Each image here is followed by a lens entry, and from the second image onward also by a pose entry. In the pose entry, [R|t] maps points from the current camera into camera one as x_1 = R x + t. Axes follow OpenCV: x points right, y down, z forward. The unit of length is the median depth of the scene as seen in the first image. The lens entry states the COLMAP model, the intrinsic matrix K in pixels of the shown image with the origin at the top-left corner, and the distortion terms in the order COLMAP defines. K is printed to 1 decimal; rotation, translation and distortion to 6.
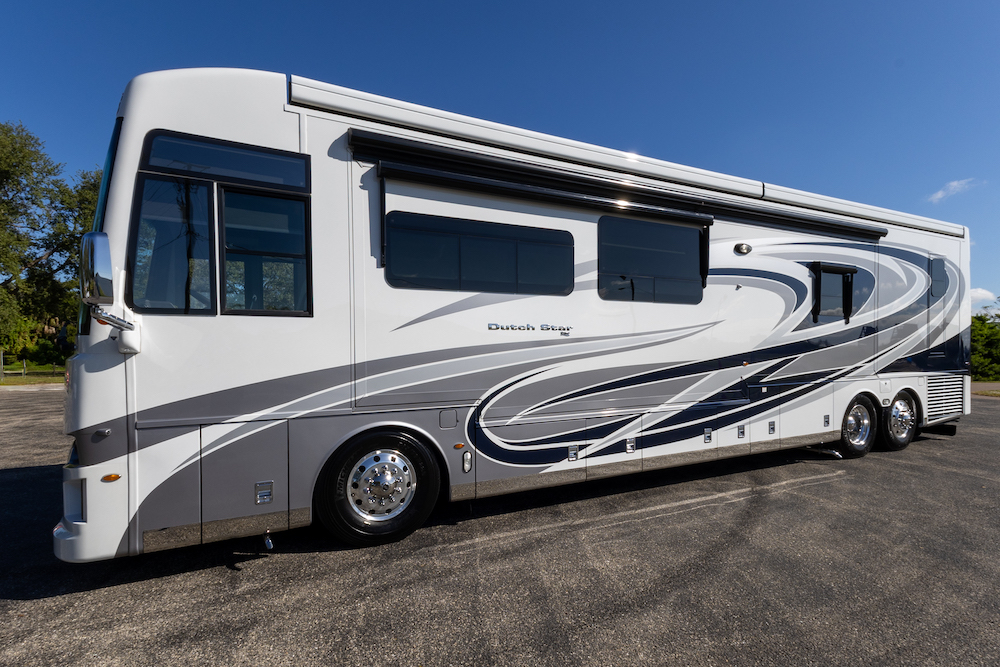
lens RADIAL K [[555.1, 0, 512.6], [0, 555.1, 361.5], [0, 0, 1]] dist [0.024021, -0.001488]
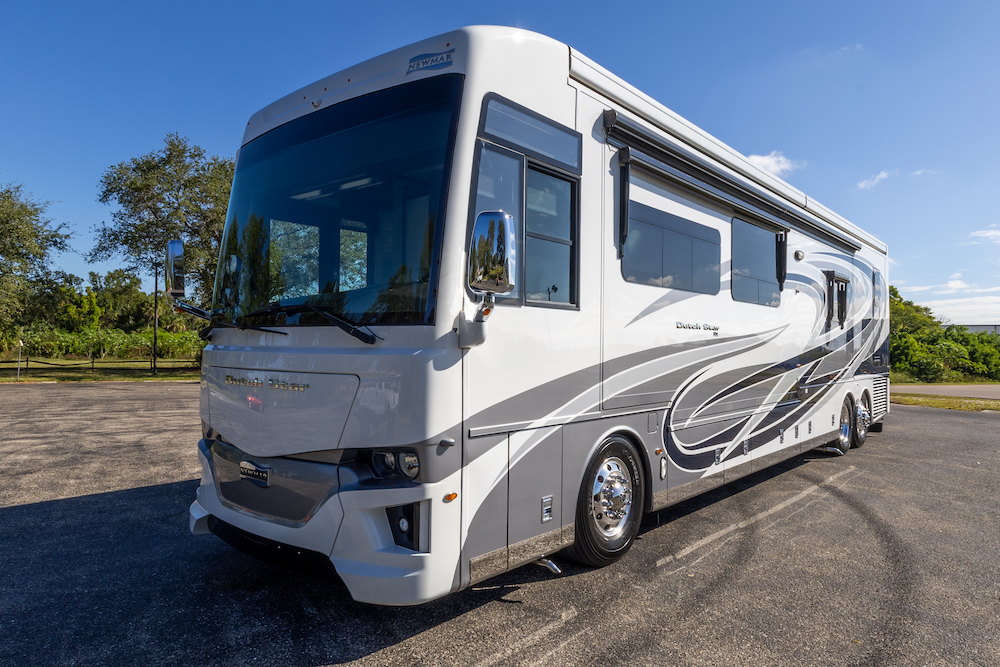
lens RADIAL K [[710.6, 0, 547.9], [0, 710.6, 331.5], [0, 0, 1]] dist [0.009809, 0.005592]
pose [[0.912850, 0.024348, 0.407569, -0.790397], [-0.005679, 0.998881, -0.046954, 0.007931], [-0.408256, 0.040547, 0.911966, -0.024833]]
